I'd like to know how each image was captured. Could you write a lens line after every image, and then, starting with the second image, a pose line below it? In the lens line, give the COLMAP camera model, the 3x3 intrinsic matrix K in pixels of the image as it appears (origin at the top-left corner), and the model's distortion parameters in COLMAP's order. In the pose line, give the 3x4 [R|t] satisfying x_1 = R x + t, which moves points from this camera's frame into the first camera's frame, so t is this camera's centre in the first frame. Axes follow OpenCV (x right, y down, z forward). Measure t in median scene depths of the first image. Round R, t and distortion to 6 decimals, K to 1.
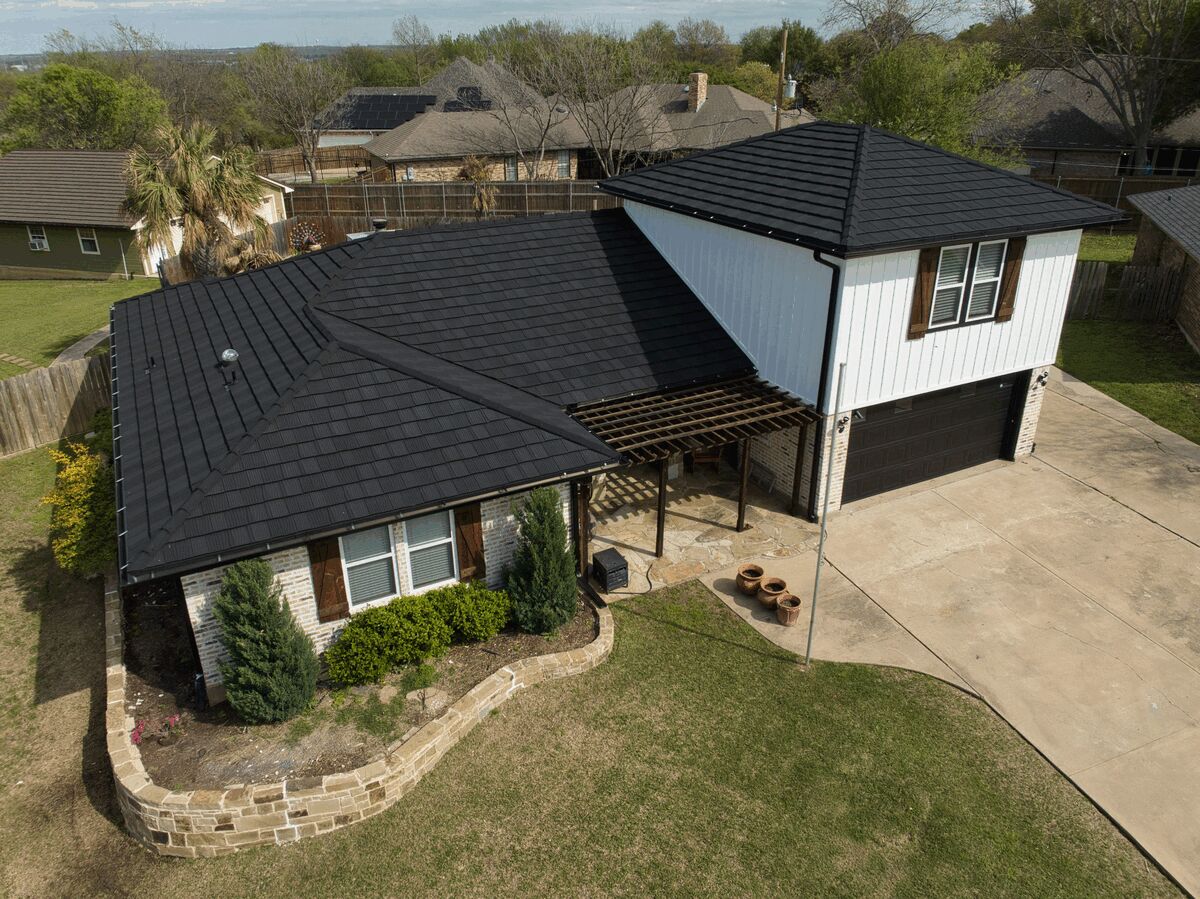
lens RADIAL K [[859.9, 0, 600.0], [0, 859.9, 449.5], [0, 0, 1]] dist [0.000295, -0.001767]
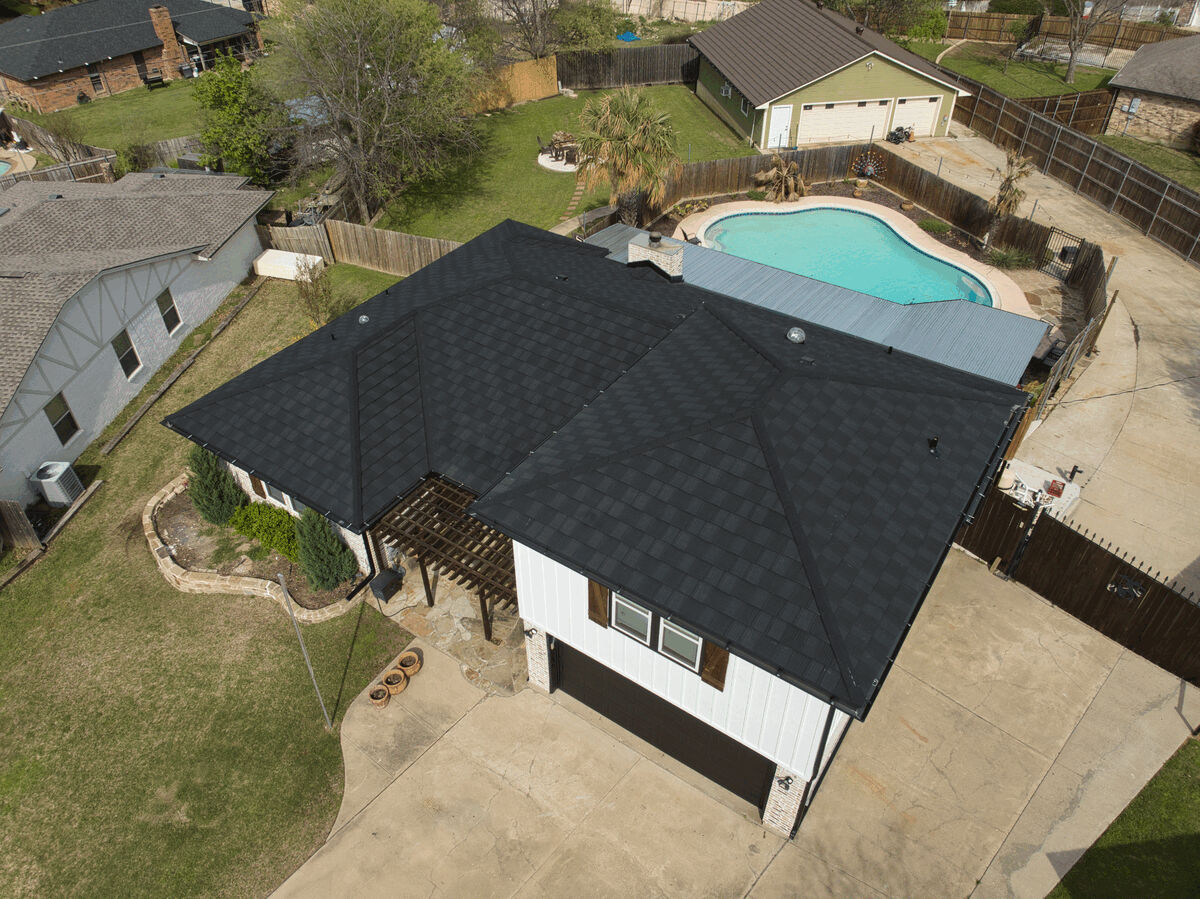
lens RADIAL K [[859.9, 0, 600.0], [0, 859.9, 449.5], [0, 0, 1]] dist [0.000295, -0.001767]
pose [[0.470895, 0.570664, -0.672756, 0.997062], [-0.374591, 0.819778, 0.433180, -0.783881], [0.798711, 0.048026, 0.599795, 0.437219]]
